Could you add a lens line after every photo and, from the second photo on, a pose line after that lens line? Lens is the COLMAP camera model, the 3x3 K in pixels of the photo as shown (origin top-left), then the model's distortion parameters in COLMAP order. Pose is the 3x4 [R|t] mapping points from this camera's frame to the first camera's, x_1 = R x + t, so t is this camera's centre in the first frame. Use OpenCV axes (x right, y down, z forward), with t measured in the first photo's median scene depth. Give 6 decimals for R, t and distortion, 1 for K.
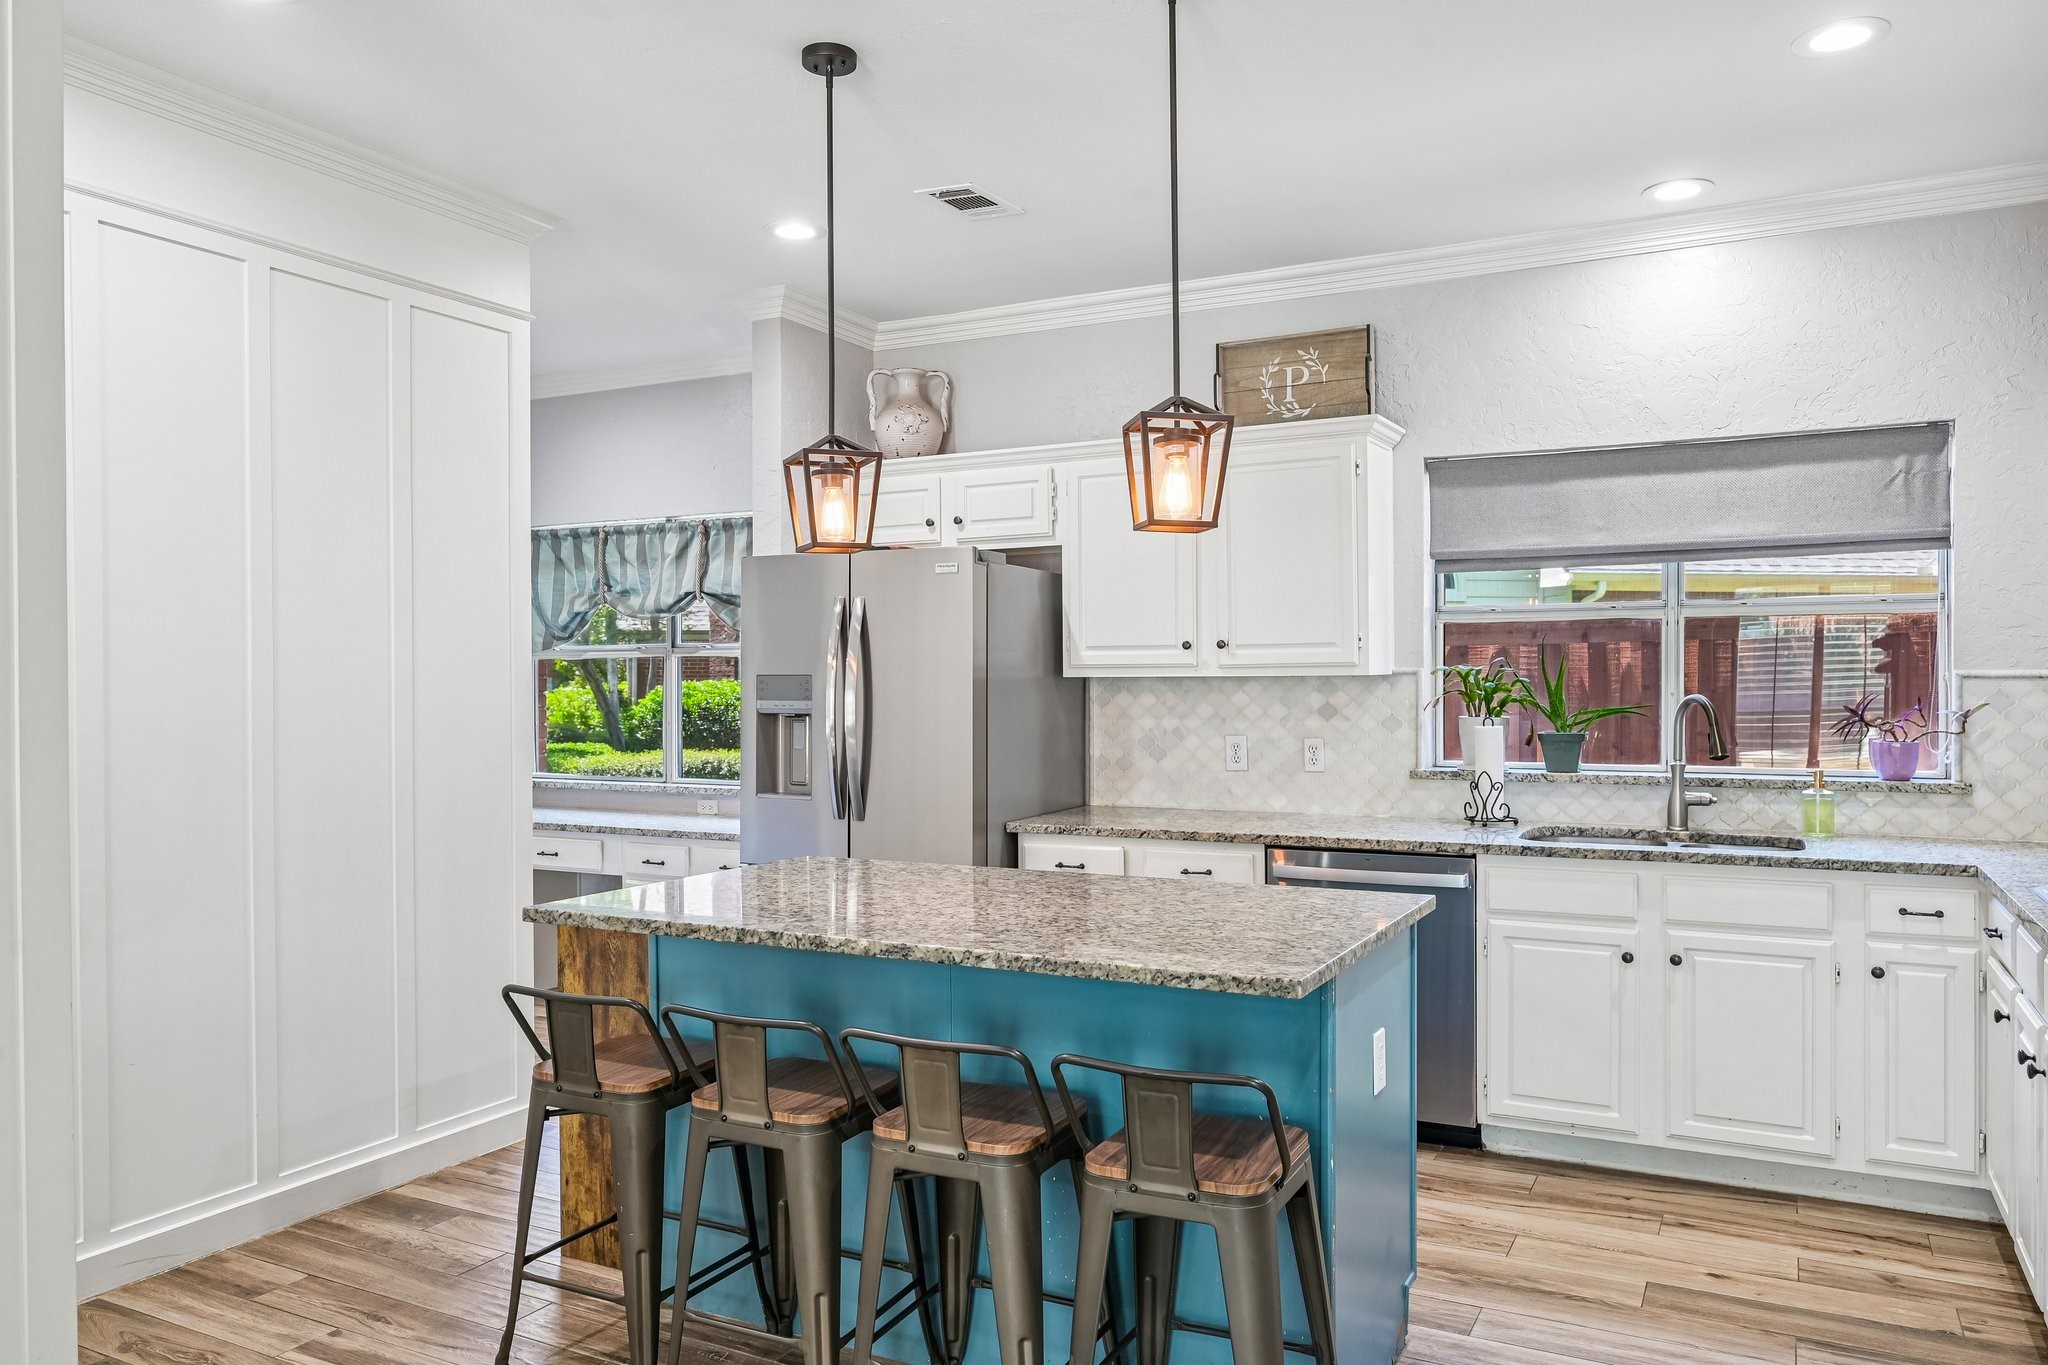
lens RADIAL K [[1433.5, 0, 1031.4], [0, 1433.5, 689.1], [0, 0, 1]] dist [-0.002335, -0.000261]
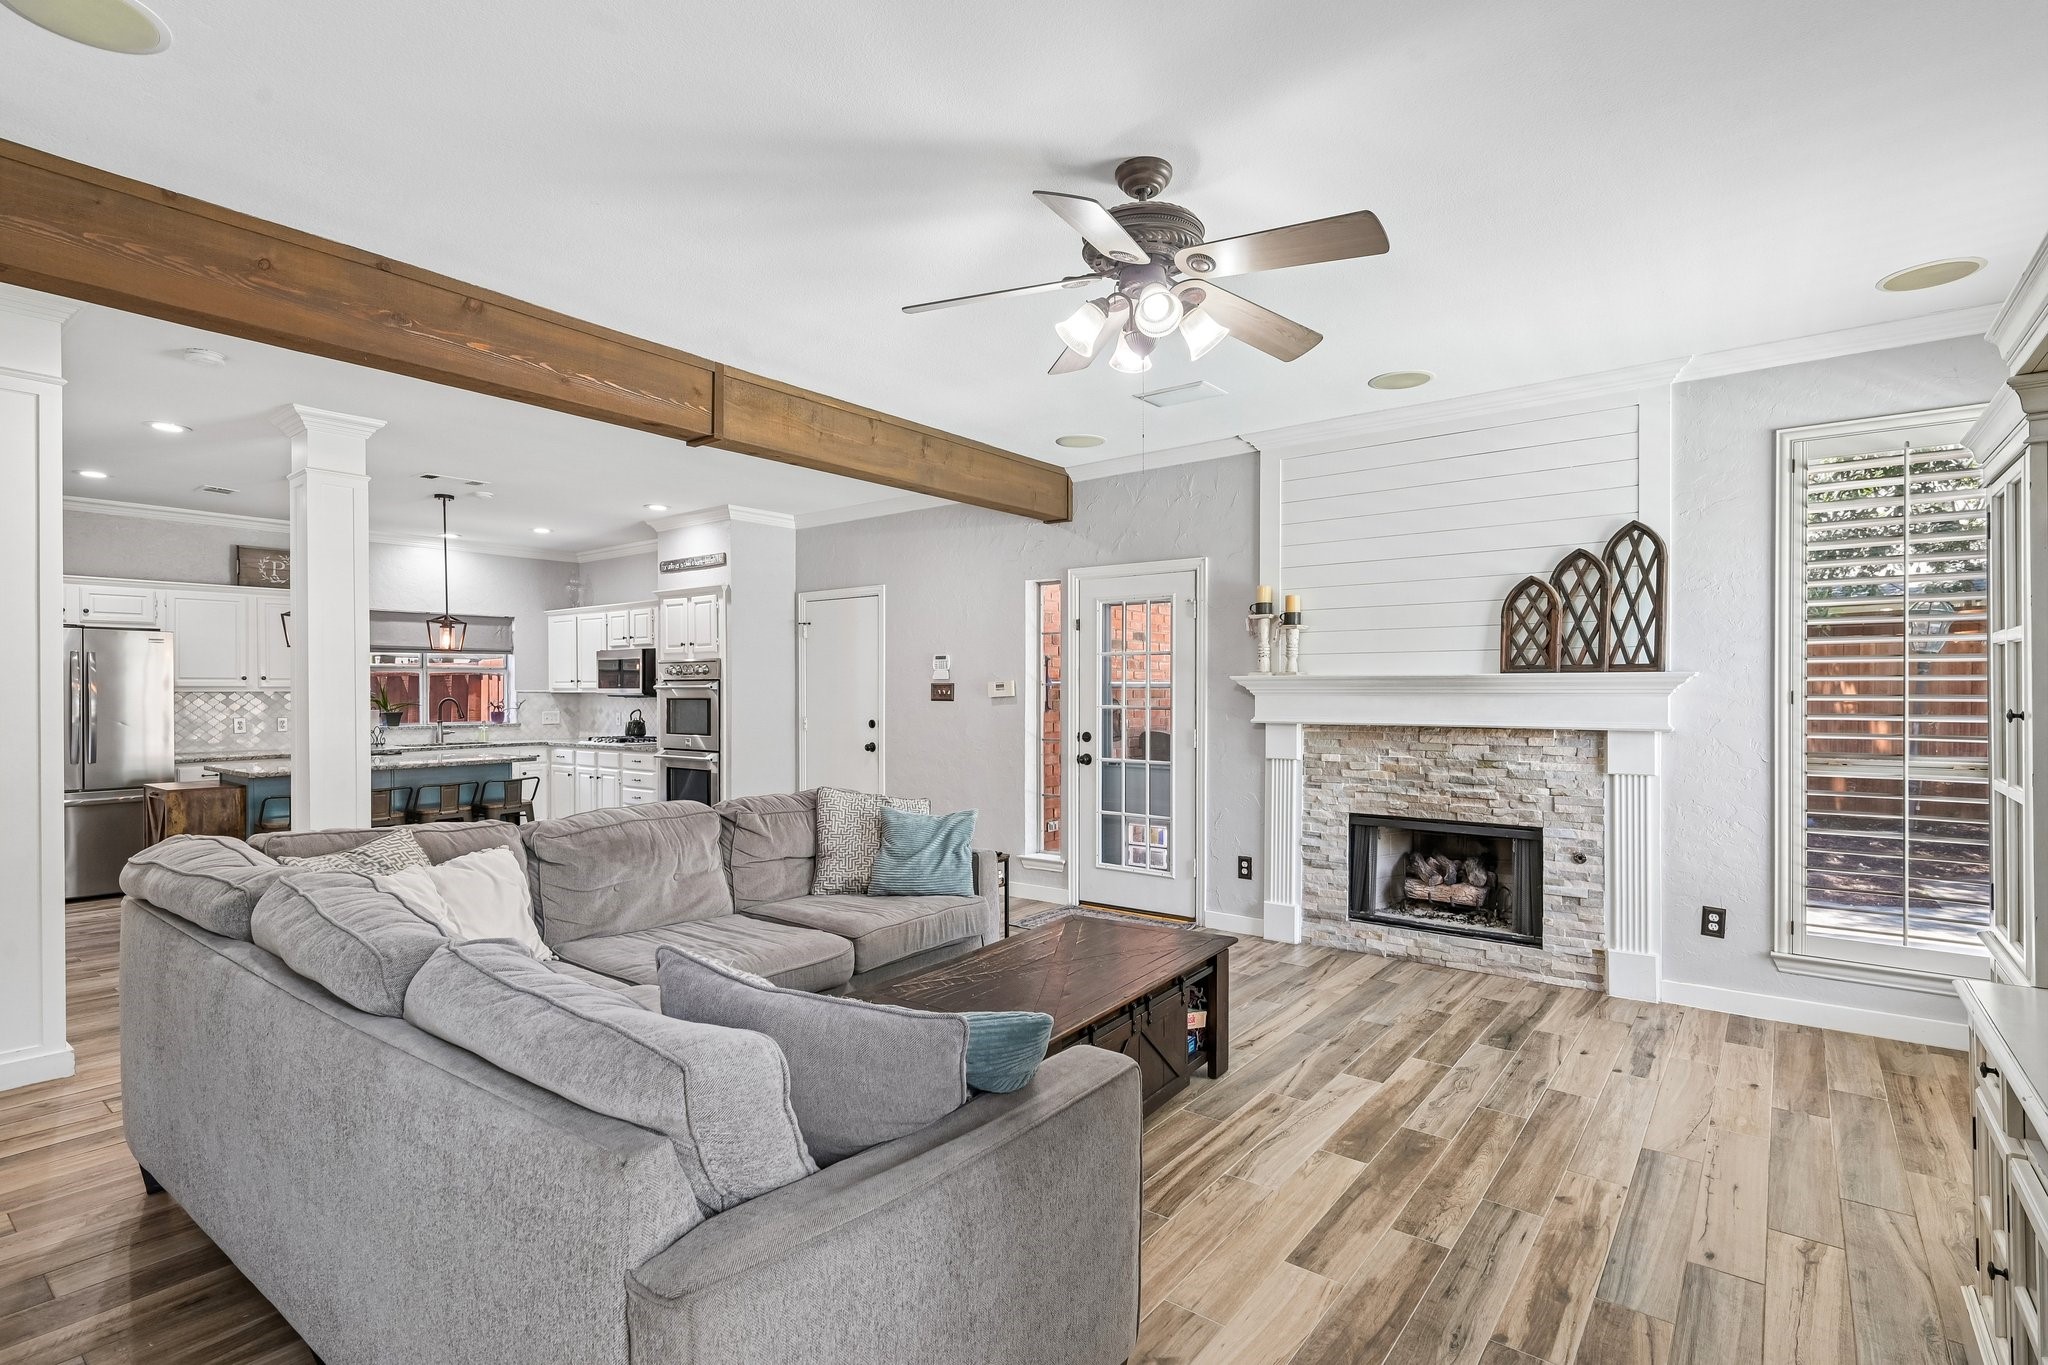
lens RADIAL K [[996.2, 0, 1057.7], [0, 996.2, 693.0], [0, 0, 1]] dist [-0.002249, 0.000474]
pose [[0.153031, 0.000994, 0.988221, -1.408479], [0.008895, 0.999958, -0.002384, 0.009768], [-0.988181, 0.009155, 0.153016, -0.602002]]
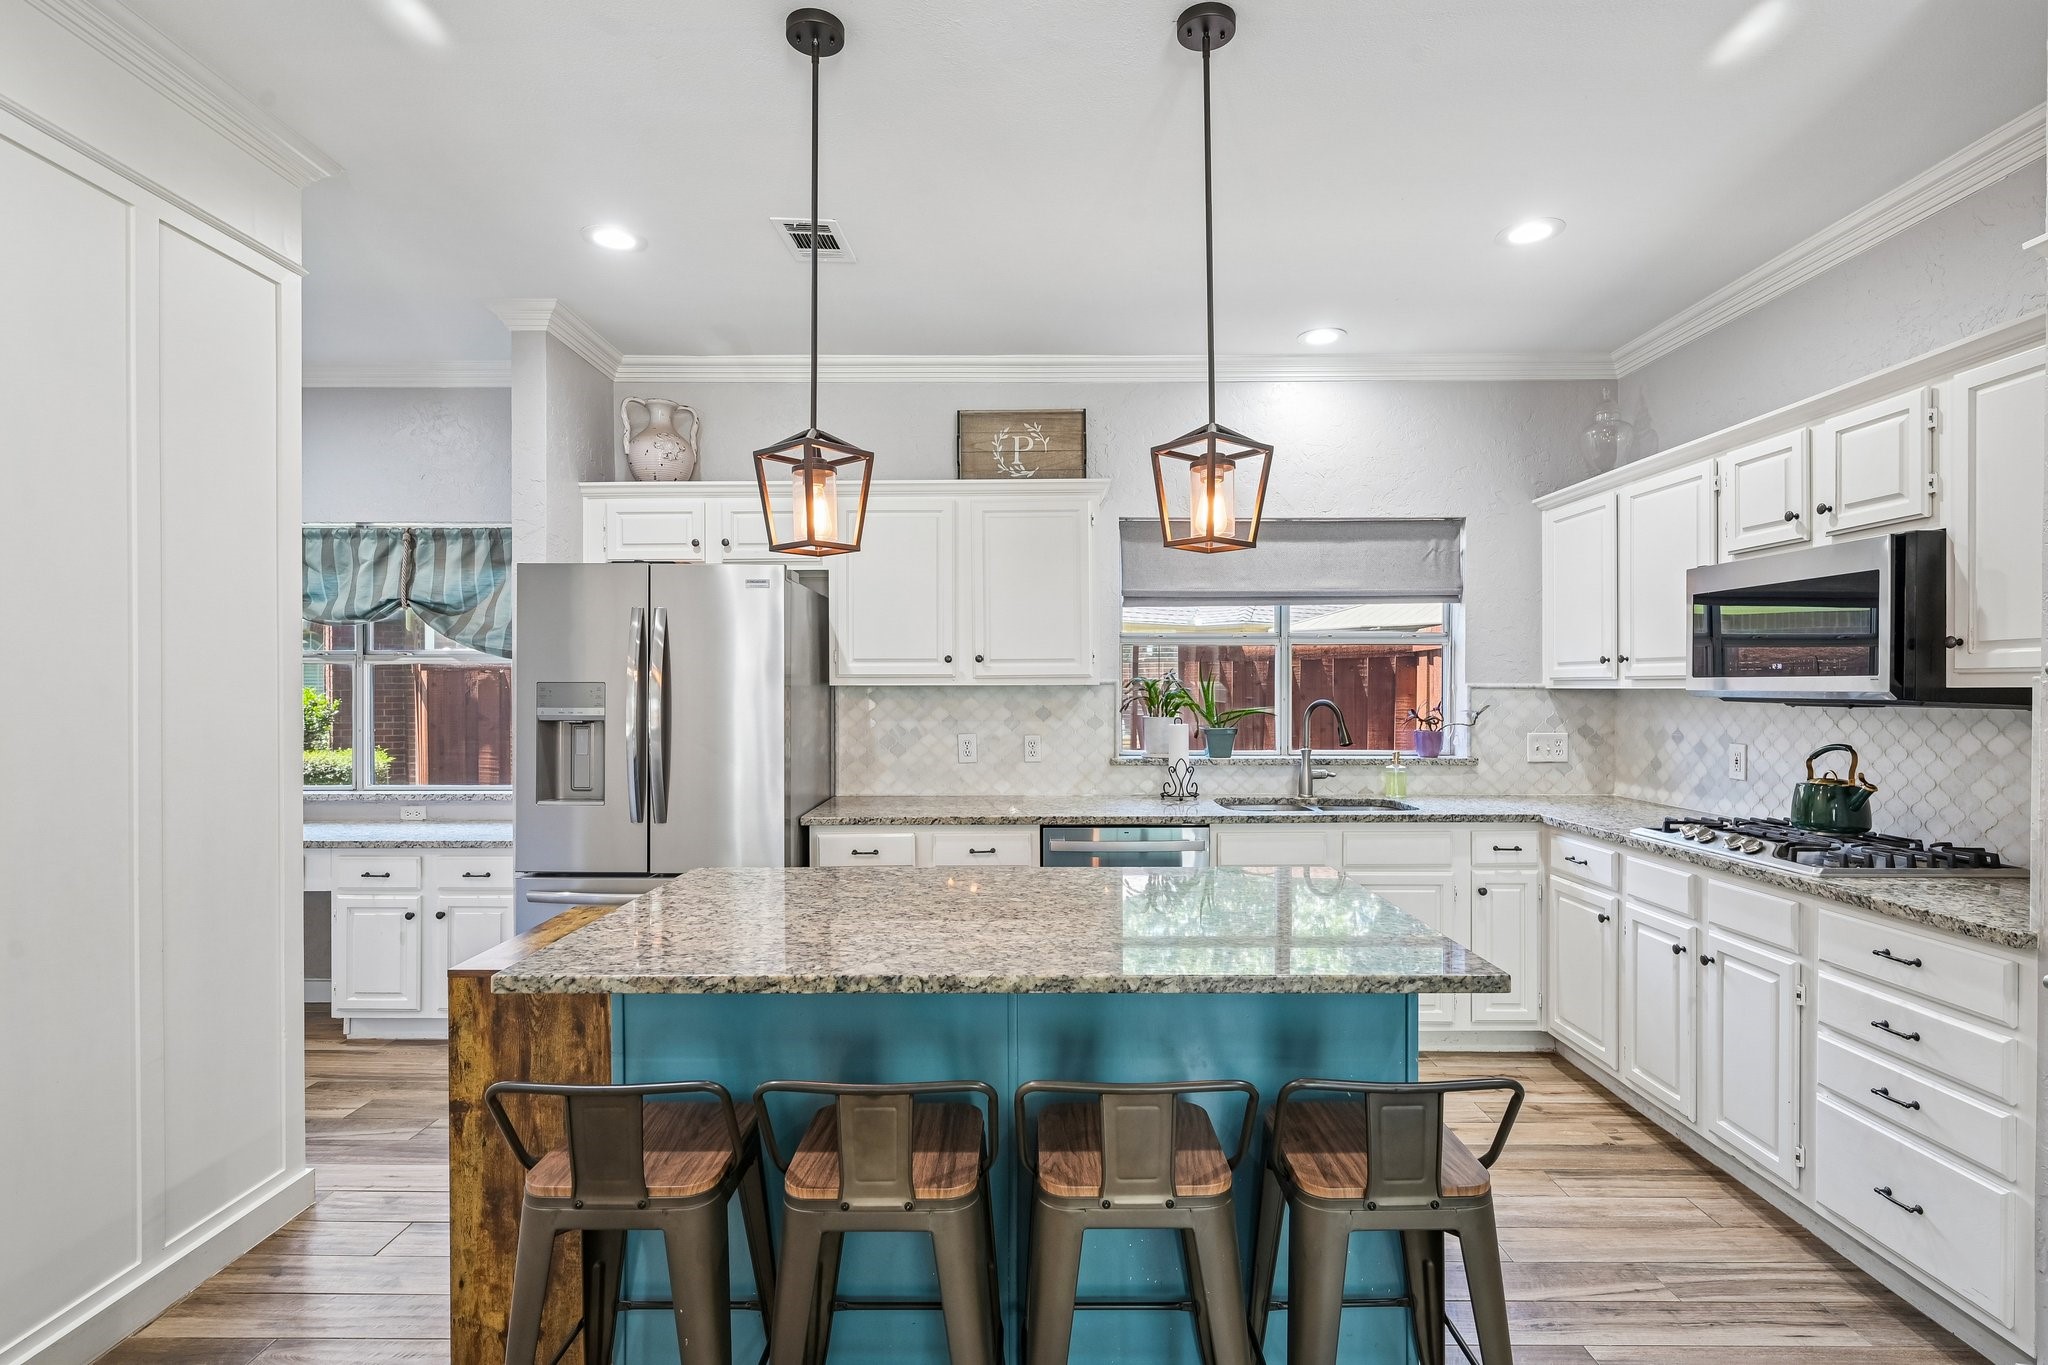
lens RADIAL K [[996.2, 0, 1018.2], [0, 996.2, 690.4], [0, 0, 1]] dist [-0.002249, 0.000474]
pose [[0.890316, 0.001868, 0.455340, -0.237529], [0.000266, 0.999989, -0.004621, -0.000843], [-0.455344, 0.004235, 0.890306, 0.262099]]
